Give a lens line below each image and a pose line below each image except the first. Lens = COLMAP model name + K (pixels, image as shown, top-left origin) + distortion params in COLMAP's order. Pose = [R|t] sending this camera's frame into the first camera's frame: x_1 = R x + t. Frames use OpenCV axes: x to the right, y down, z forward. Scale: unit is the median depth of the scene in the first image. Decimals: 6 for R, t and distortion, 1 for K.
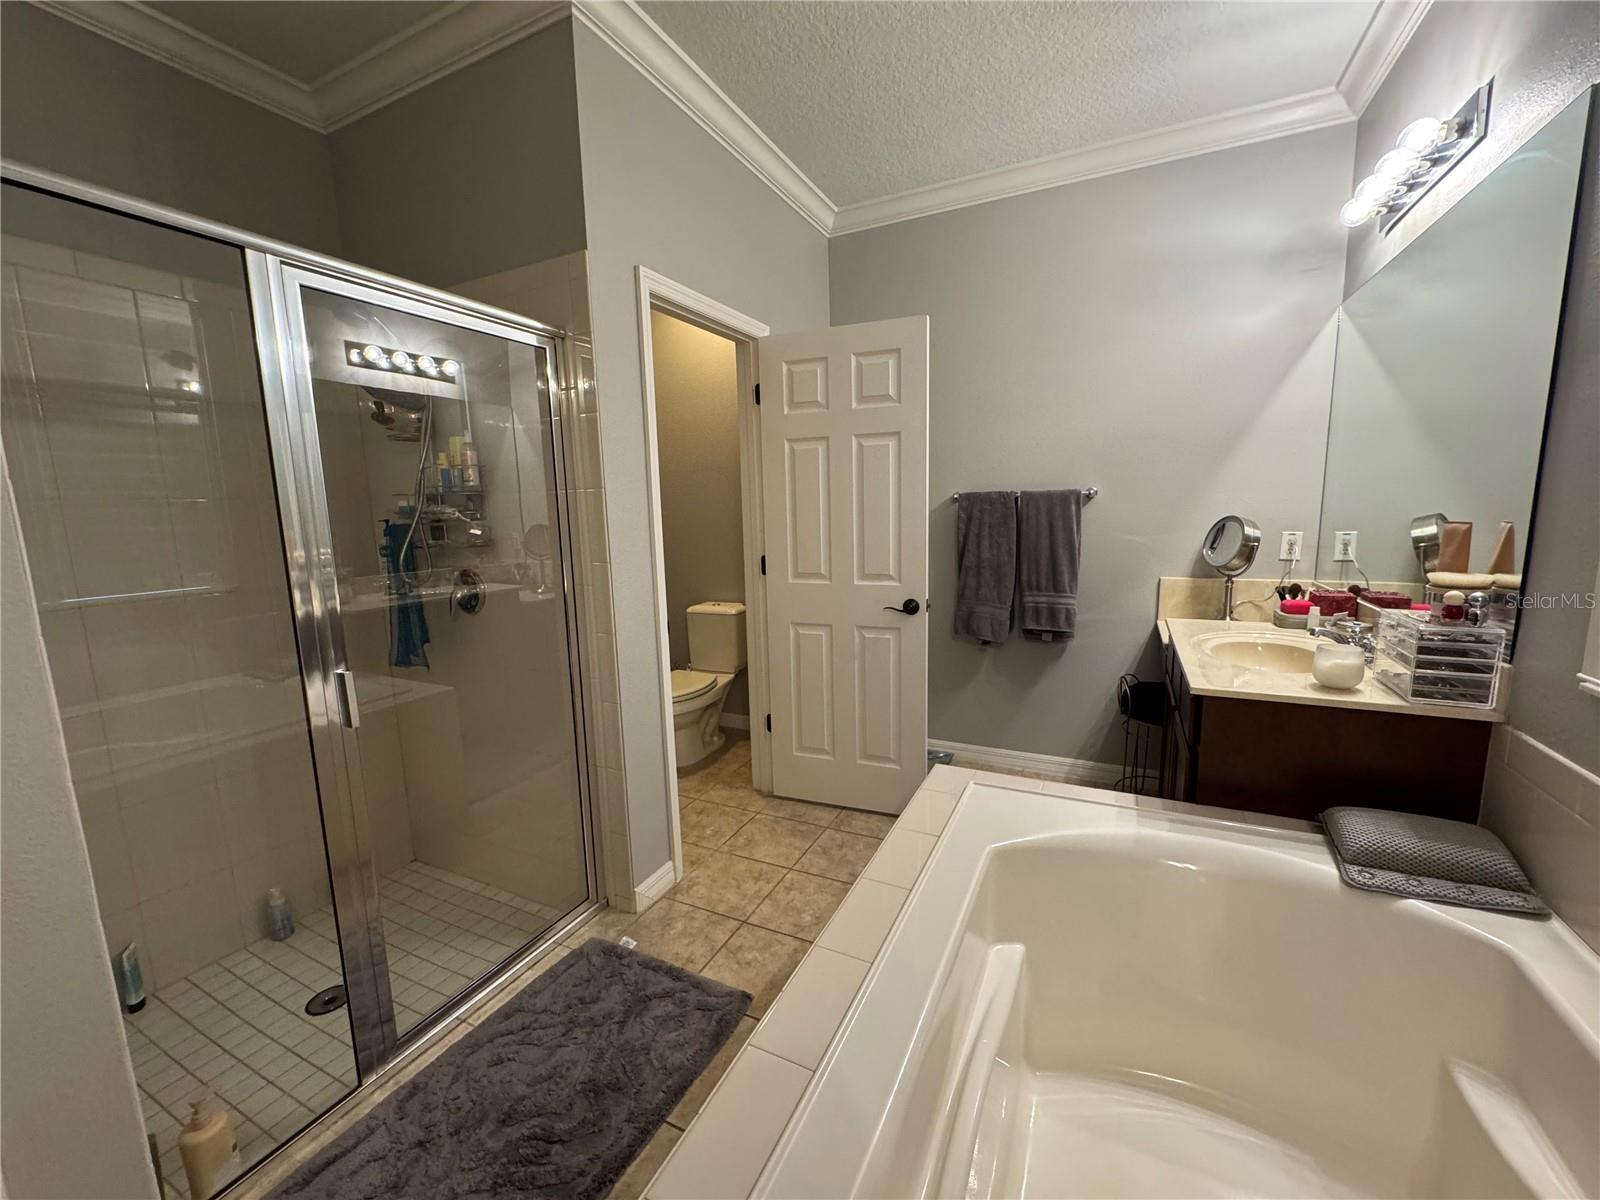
lens RADIAL K [[639.6, 0, 801.5], [0, 639.6, 602.4], [0, 0, 1]] dist [-0.003197, 0.000300]
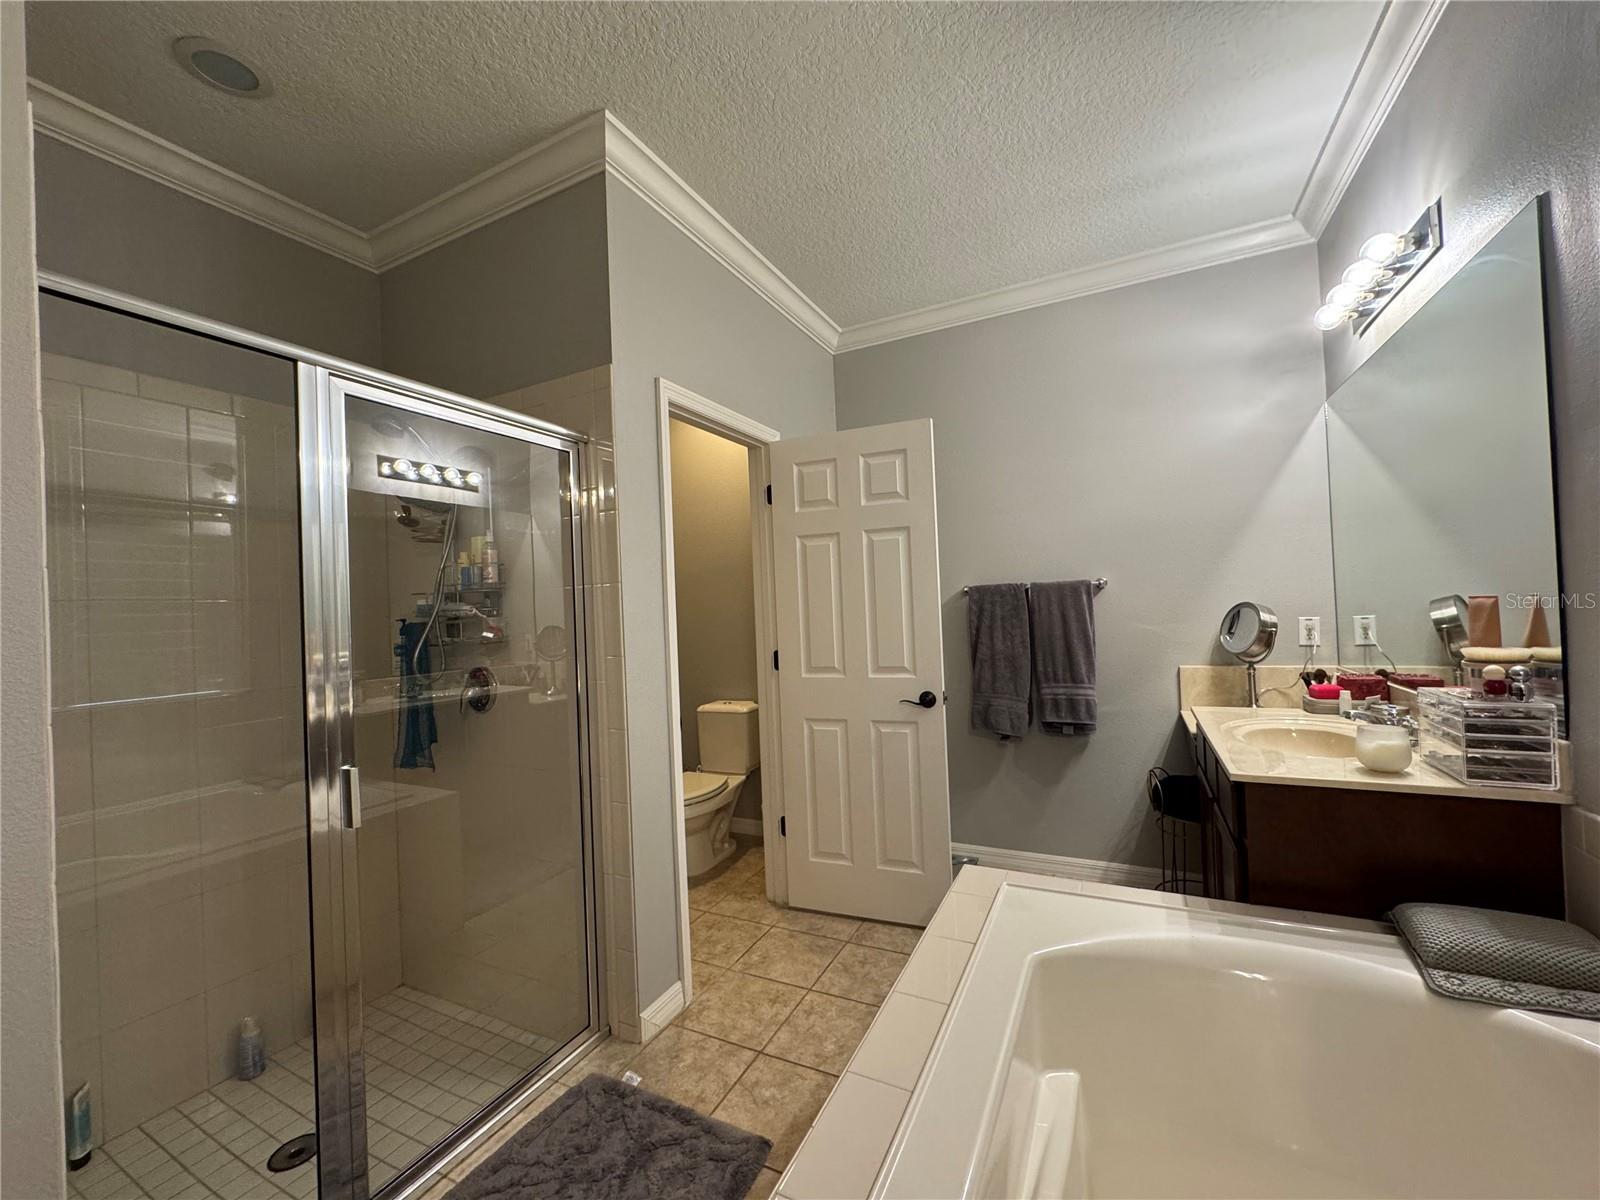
lens RADIAL K [[639.6, 0, 801.5], [0, 639.6, 602.4], [0, 0, 1]] dist [-0.003197, 0.000300]
pose [[0.999807, -0.016796, -0.010154, -0.010622], [0.014957, 0.987016, -0.159922, 0.015846], [0.012708, 0.159739, 0.987077, 0.007344]]
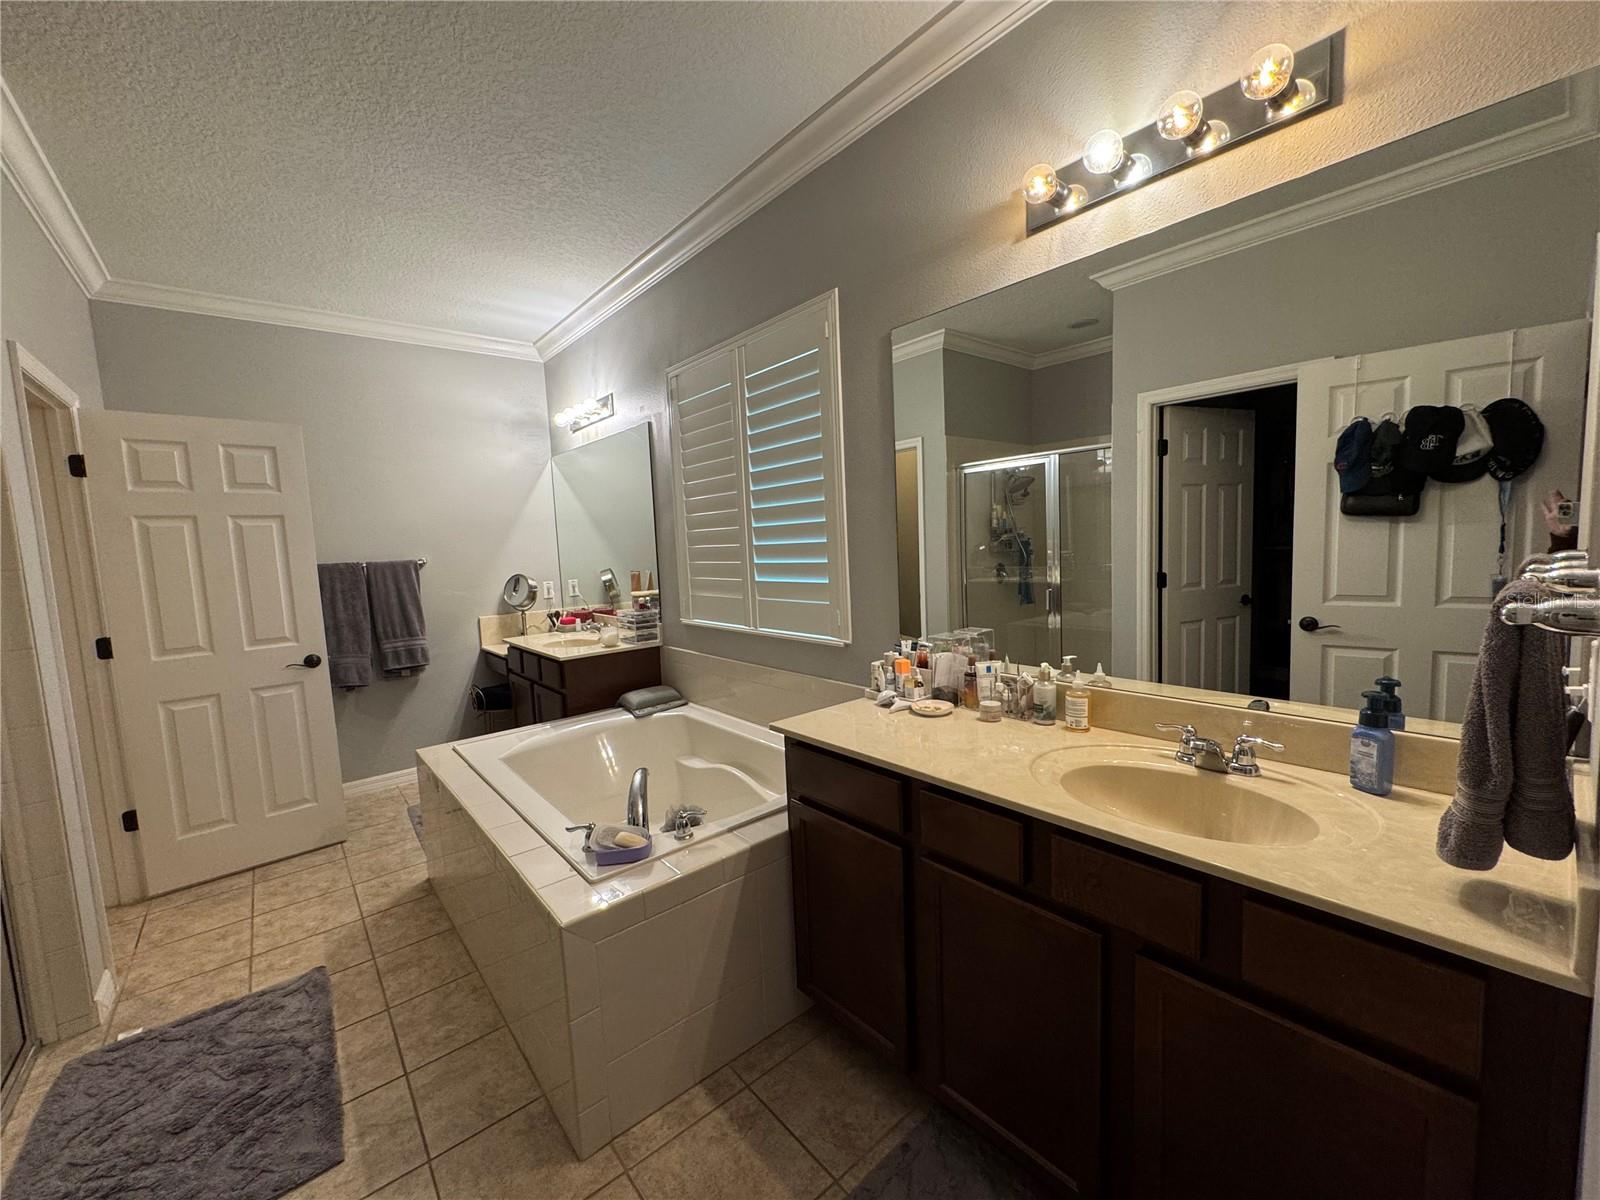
lens RADIAL K [[639.6, 0, 801.5], [0, 639.6, 602.4], [0, 0, 1]] dist [-0.003197, 0.000300]
pose [[0.404570, -0.080828, 0.910928, -0.601468], [0.170115, 0.985353, 0.011879, 0.045204], [-0.898546, 0.150157, 0.412394, -0.357992]]
